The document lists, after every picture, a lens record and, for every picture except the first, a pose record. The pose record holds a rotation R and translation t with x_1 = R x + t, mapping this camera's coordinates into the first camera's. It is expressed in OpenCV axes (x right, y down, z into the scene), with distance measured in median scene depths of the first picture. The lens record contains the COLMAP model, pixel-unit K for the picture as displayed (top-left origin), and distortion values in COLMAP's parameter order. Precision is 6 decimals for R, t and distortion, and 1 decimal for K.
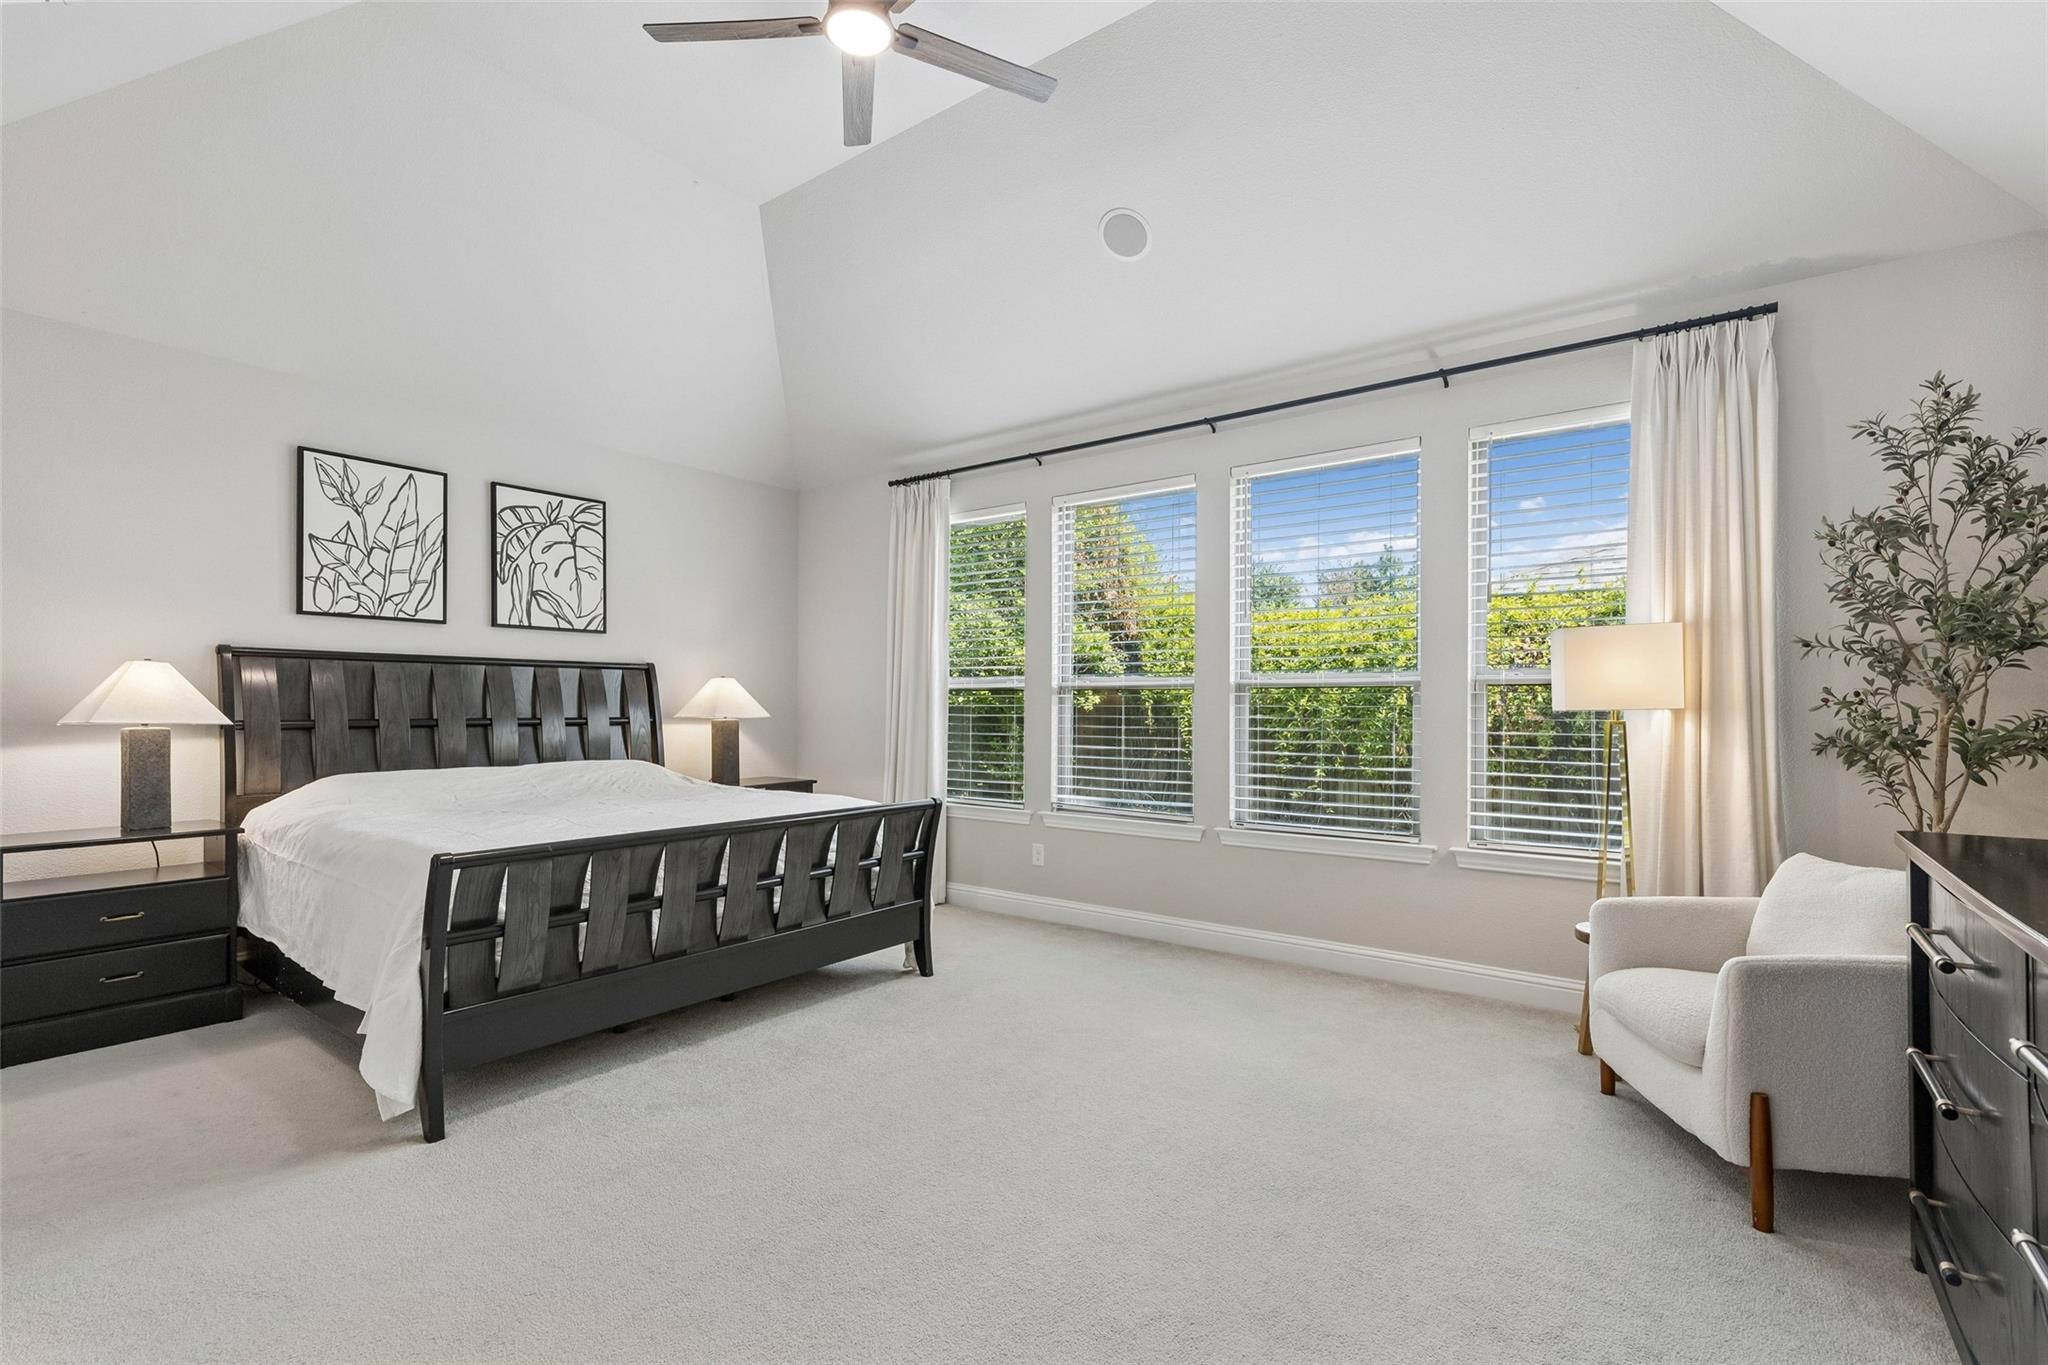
lens RADIAL K [[924.3, 0, 1031.2], [0, 924.3, 688.3], [0, 0, 1]] dist [0.005563, 0.000775]
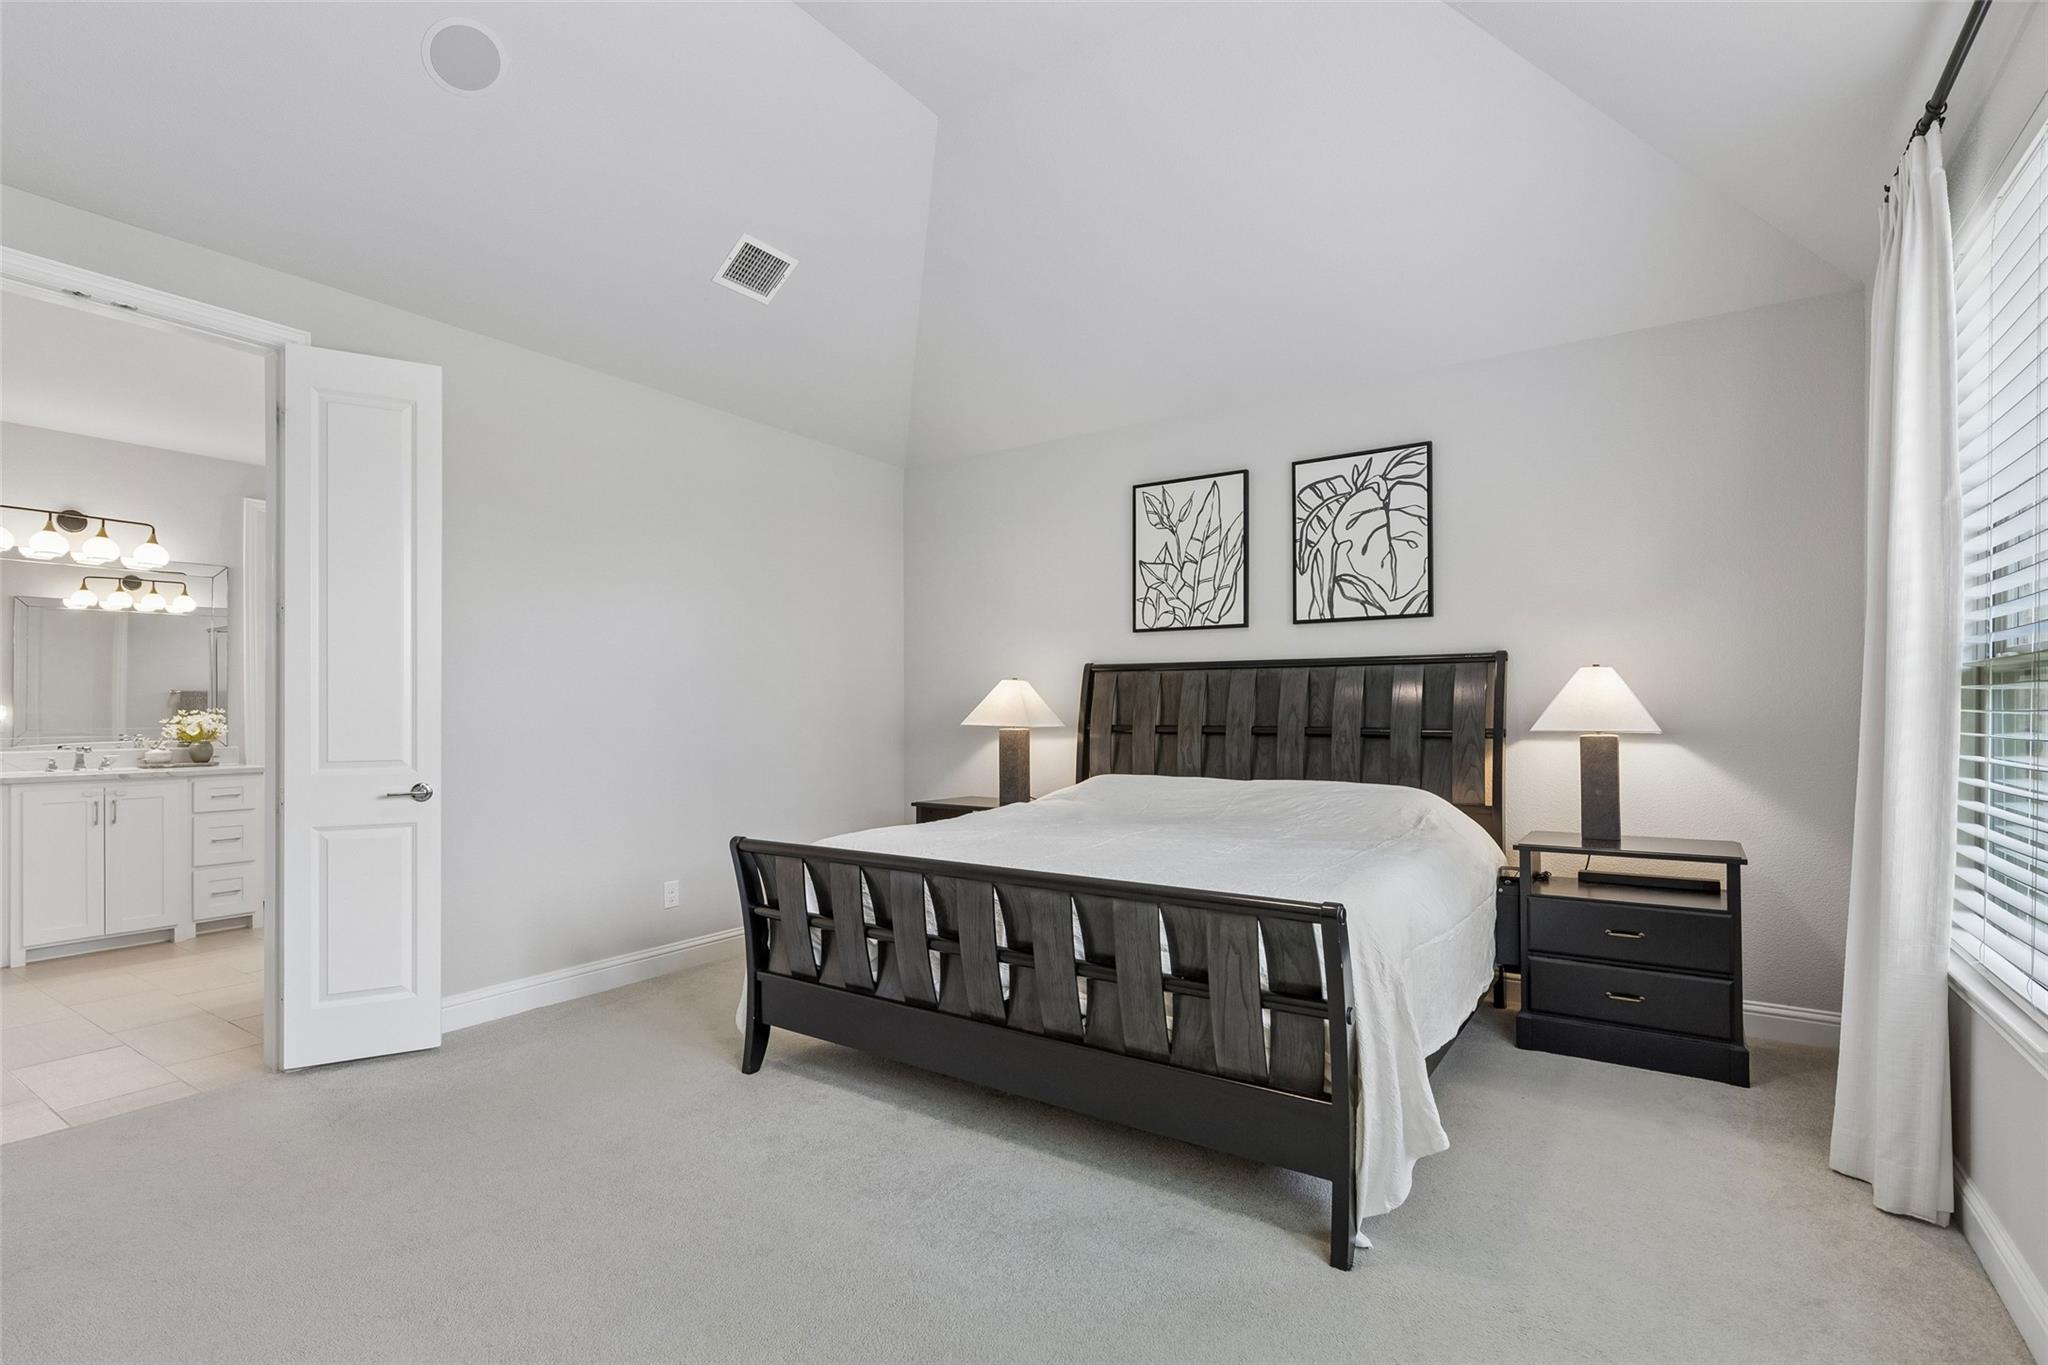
lens RADIAL K [[960.3, 0, 1027.8], [0, 960.3, 691.4], [0, 0, 1]] dist [-0.000179, 0.000415]
pose [[0.051395, -0.038565, -0.997934, 0.338587], [0.009705, 0.999226, -0.038115, 0.031941], [0.998631, -0.007726, 0.051730, 0.728893]]
